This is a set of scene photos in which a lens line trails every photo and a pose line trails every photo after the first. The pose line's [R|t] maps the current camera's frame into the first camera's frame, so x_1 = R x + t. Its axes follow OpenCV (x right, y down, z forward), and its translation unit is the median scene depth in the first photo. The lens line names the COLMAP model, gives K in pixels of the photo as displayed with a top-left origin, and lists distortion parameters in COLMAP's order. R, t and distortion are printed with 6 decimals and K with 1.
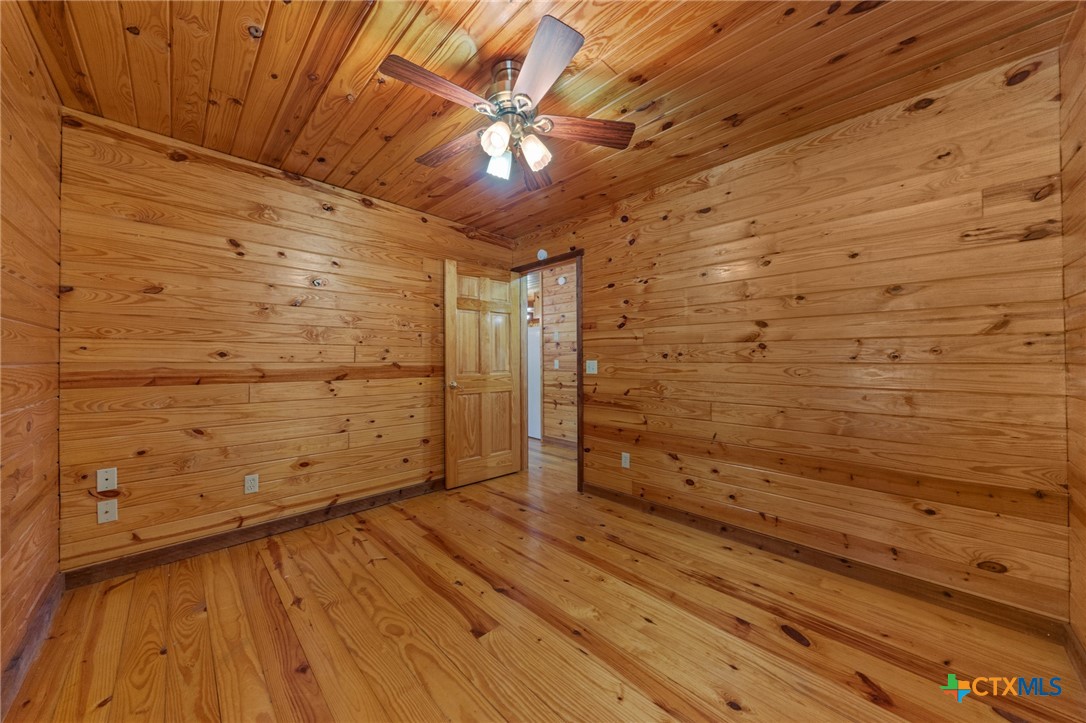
lens RADIAL K [[372.9, 0, 548.8], [0, 372.9, 357.7], [0, 0, 1]] dist [-0.007103, 0.000551]
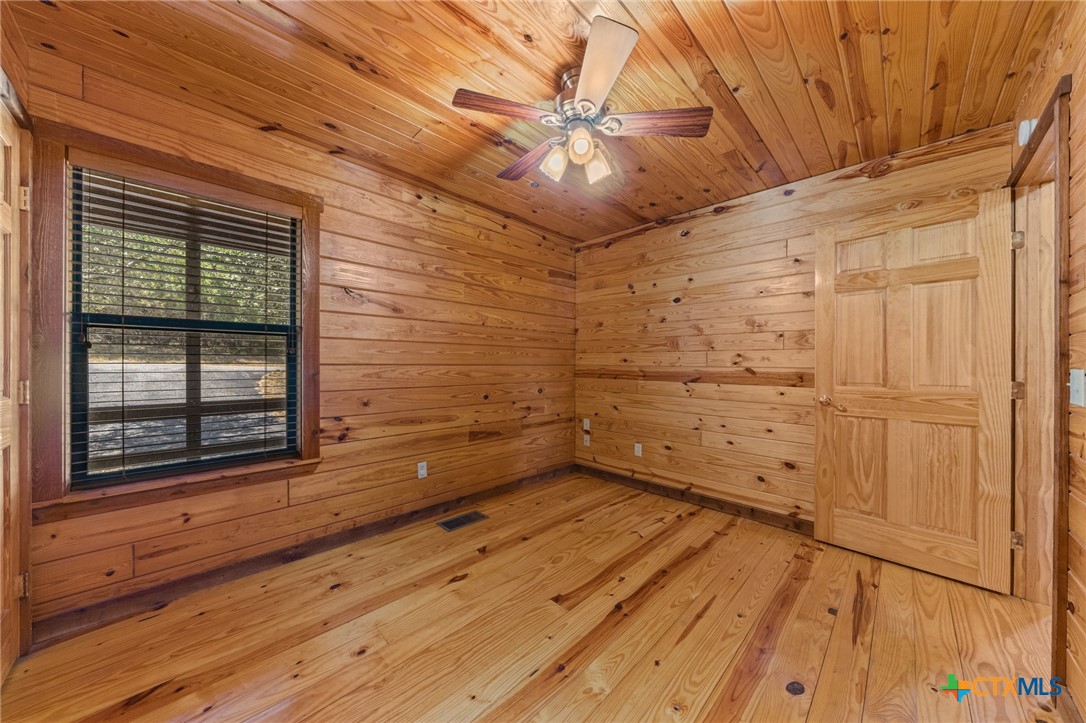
lens RADIAL K [[372.9, 0, 549.8], [0, 372.9, 366.7], [0, 0, 1]] dist [-0.007103, 0.000551]
pose [[0.005065, 0.011219, -0.999924, 0.665793], [0.001014, 0.999936, 0.011225, -0.001037], [0.999987, -0.001071, 0.005054, 0.667129]]
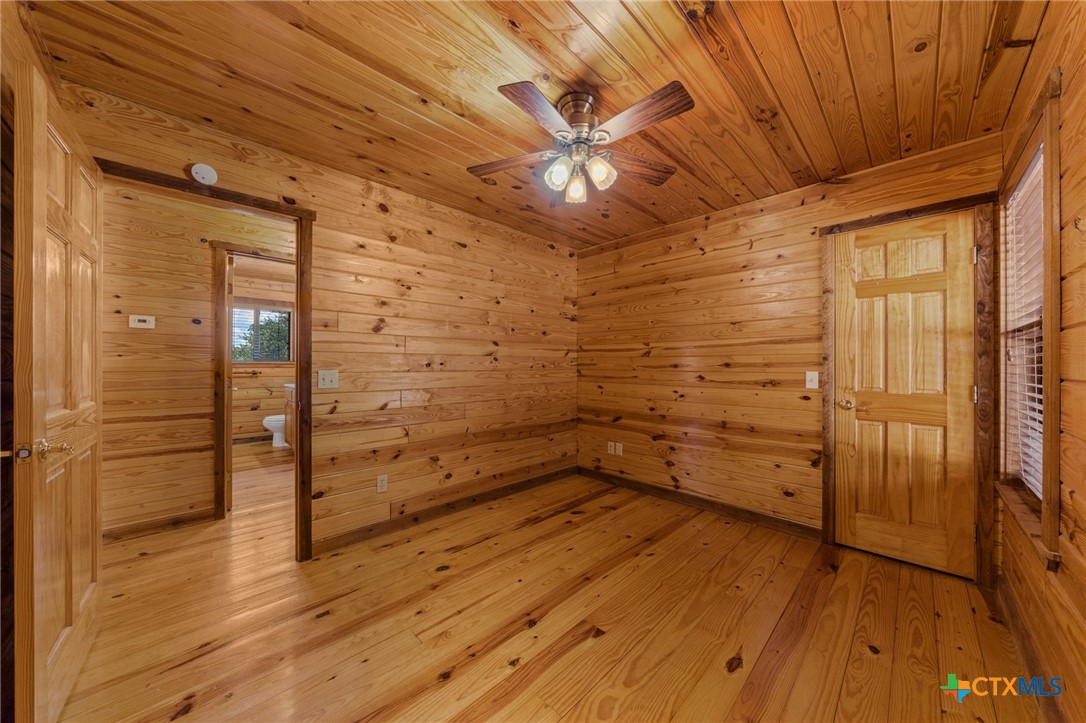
lens RADIAL K [[374.4, 0, 539.7], [0, 374.4, 365.1], [0, 0, 1]] dist [0.001009, -0.000026]
pose [[0.012328, -0.000747, 0.999924, -0.857683], [-0.007911, 0.999968, 0.000844, -0.010095], [-0.999893, -0.007921, 0.012321, 0.792618]]
